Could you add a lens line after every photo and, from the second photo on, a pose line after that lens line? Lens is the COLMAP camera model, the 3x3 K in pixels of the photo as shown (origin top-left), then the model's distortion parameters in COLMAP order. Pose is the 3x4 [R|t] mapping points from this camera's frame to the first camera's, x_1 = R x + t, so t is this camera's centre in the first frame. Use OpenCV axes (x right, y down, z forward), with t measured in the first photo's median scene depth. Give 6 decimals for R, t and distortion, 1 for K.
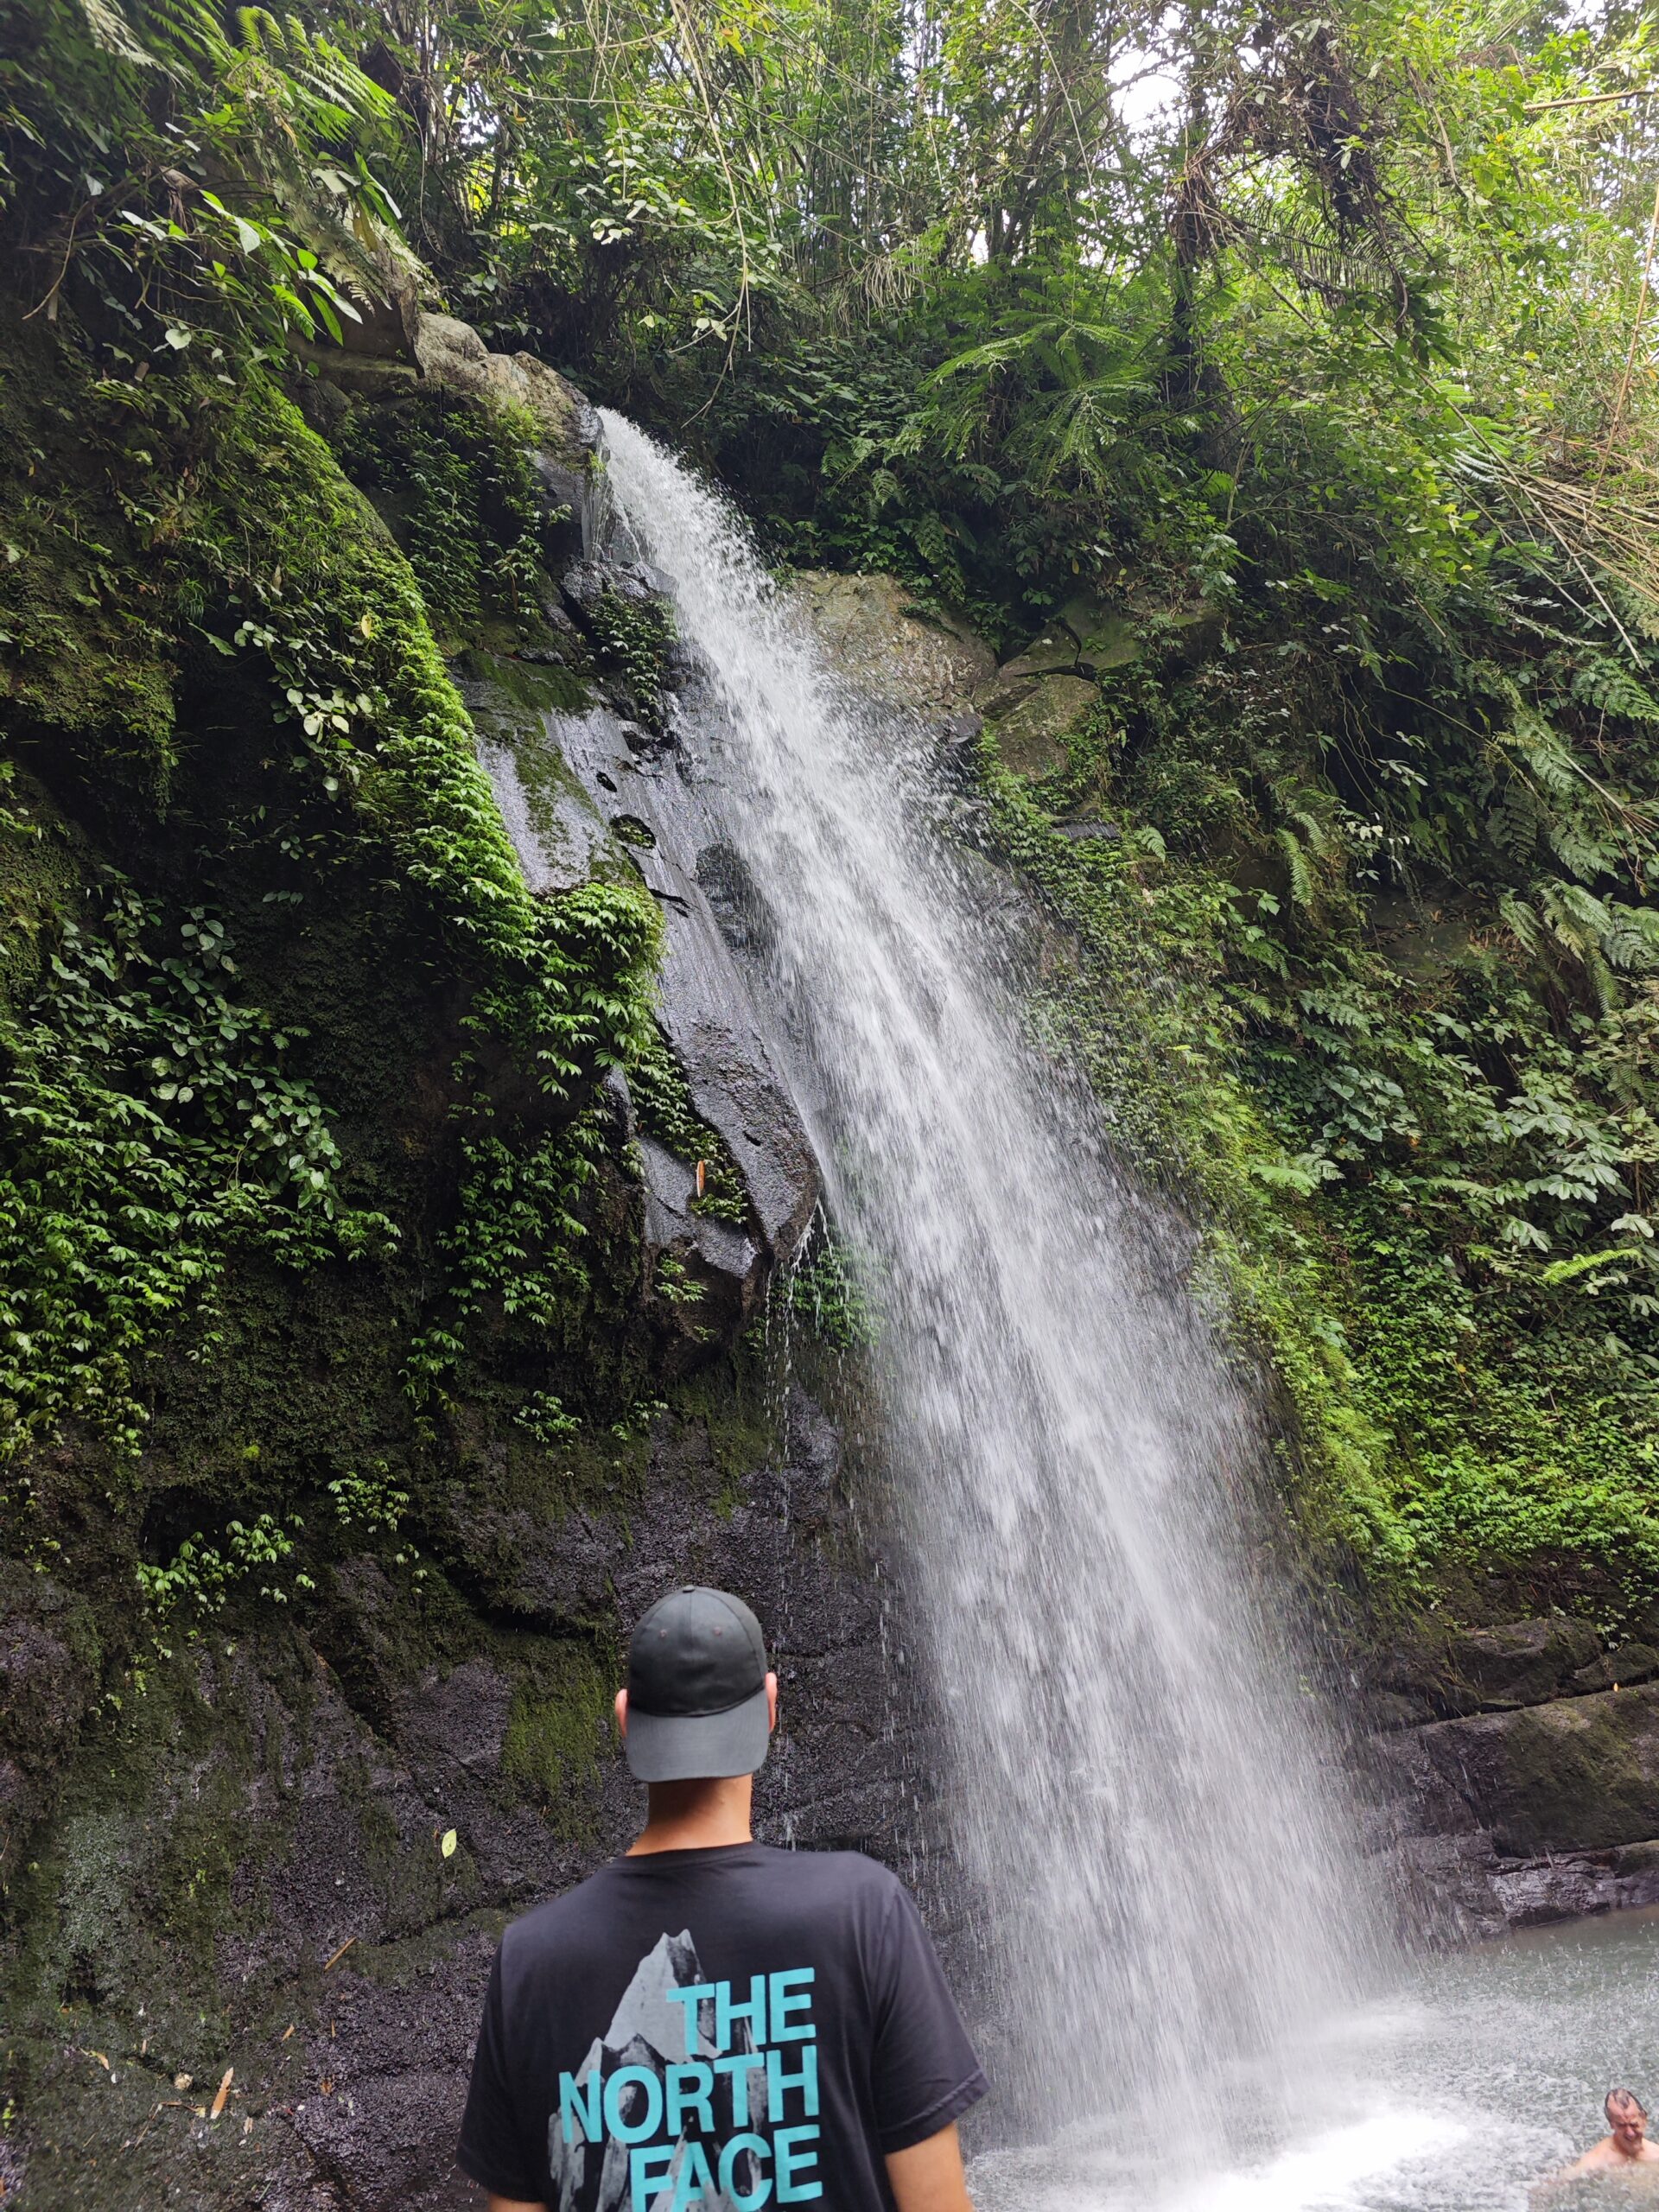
lens RADIAL K [[1500.9, 0, 849.3], [0, 1500.9, 1097.3], [0, 0, 1]] dist [0.104257, -0.228374]
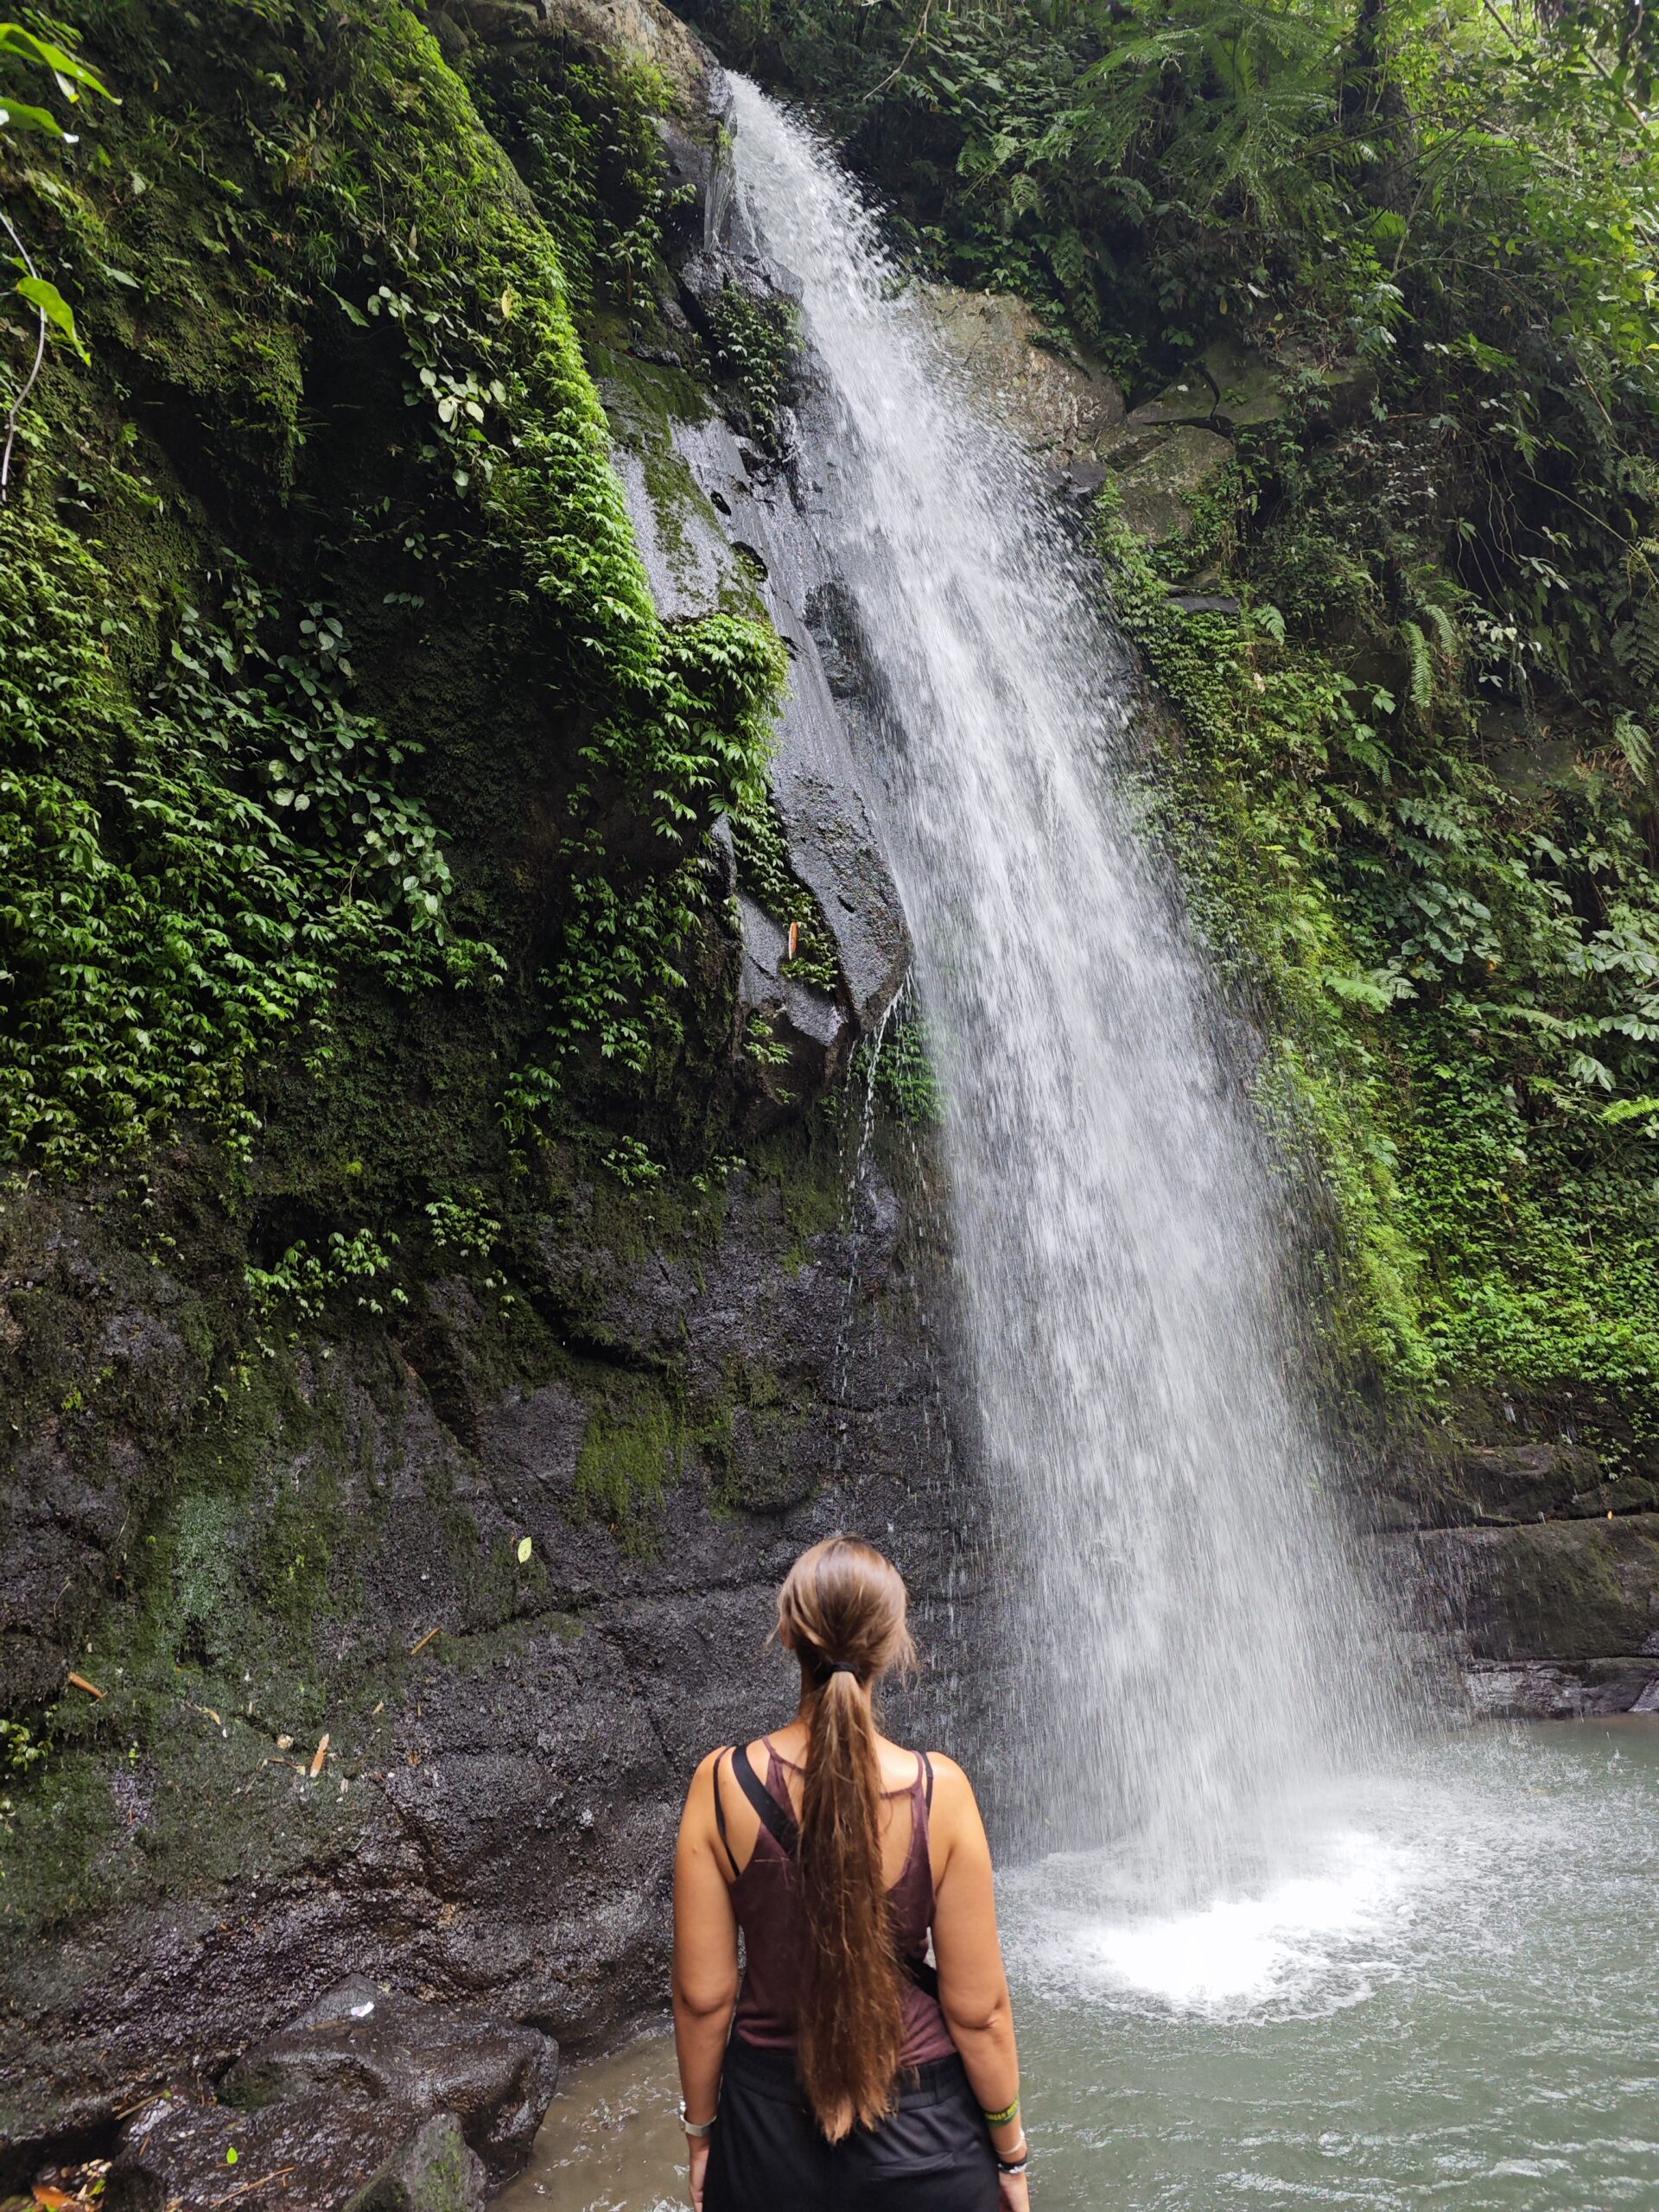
lens RADIAL K [[1501.0, 0, 811.7], [0, 1501.0, 1118.2], [0, 0, 1]] dist [0.091570, -0.187873]
pose [[0.995441, 0.094376, -0.013820, -0.068699], [-0.090818, 0.982091, 0.165076, 0.005983], [0.029151, -0.163068, 0.986184, 0.018025]]
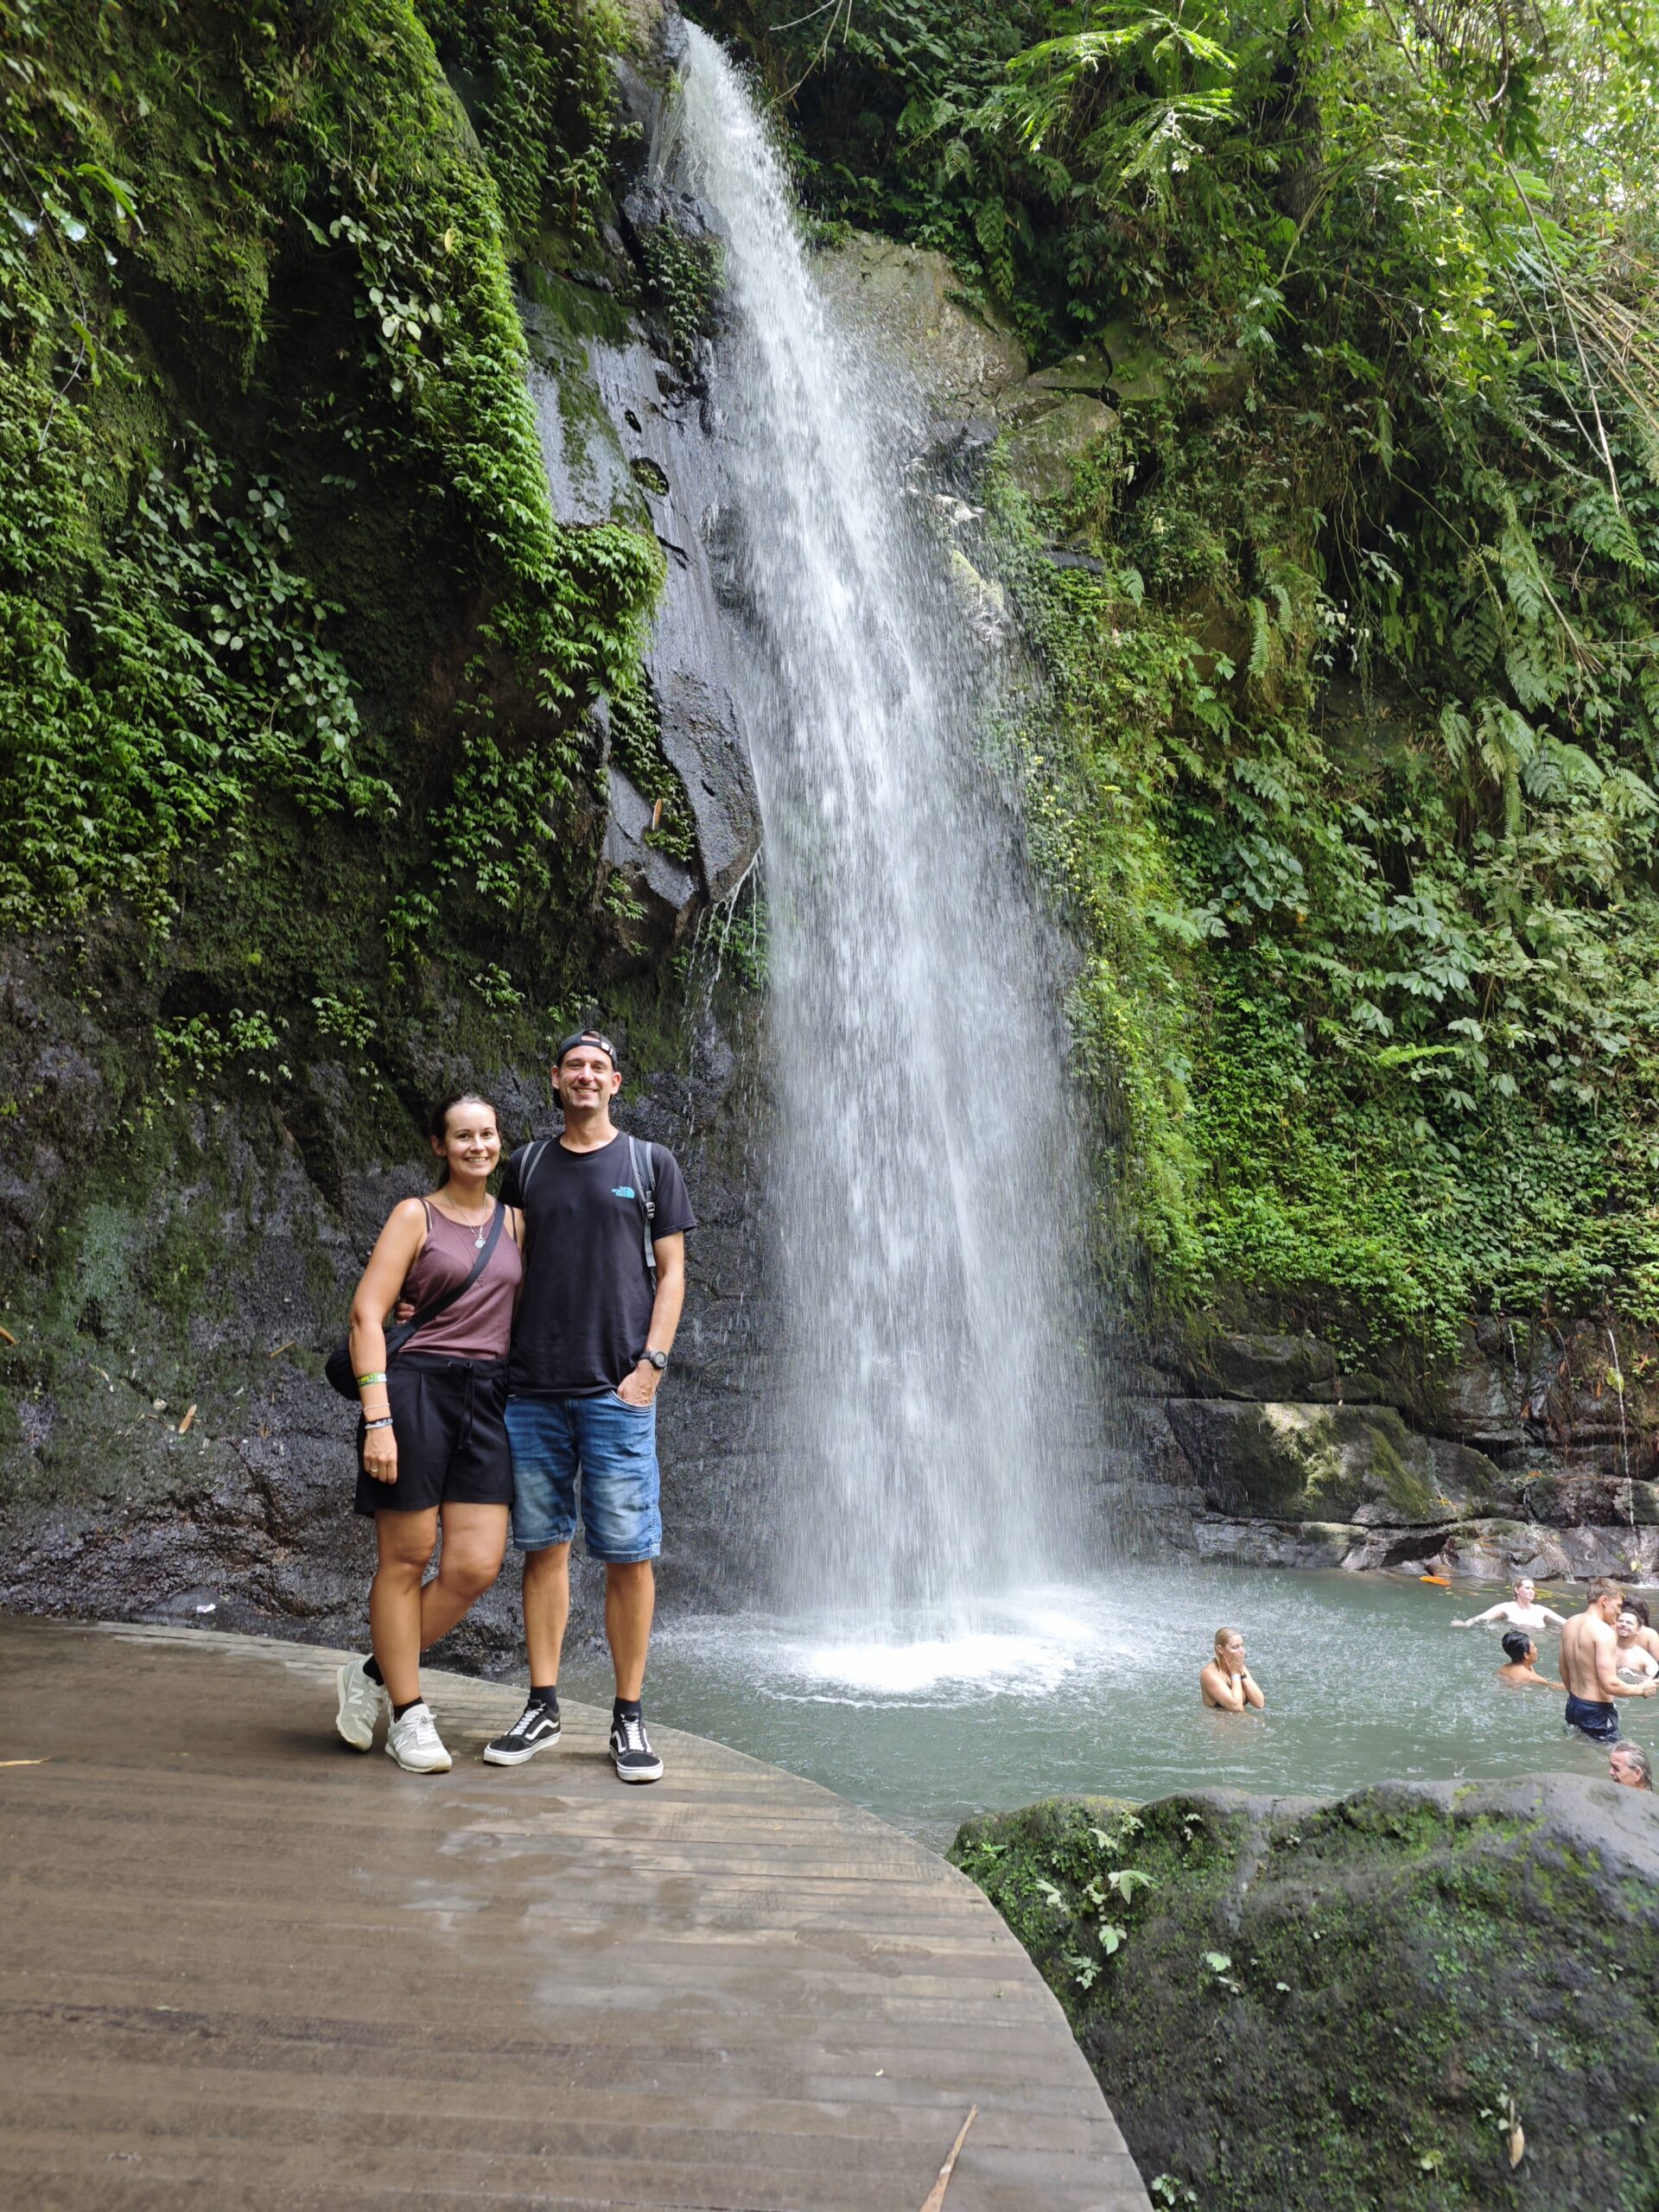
lens RADIAL K [[1546.8, 0, 829.5], [0, 1546.8, 1106.0], [0, 0, 1]] dist [0.075015, -0.142732]
pose [[0.980041, 0.190567, 0.056608, 0.003910], [-0.198068, 0.960391, 0.196005, 0.011988], [-0.017014, -0.203305, 0.978968, -0.207088]]
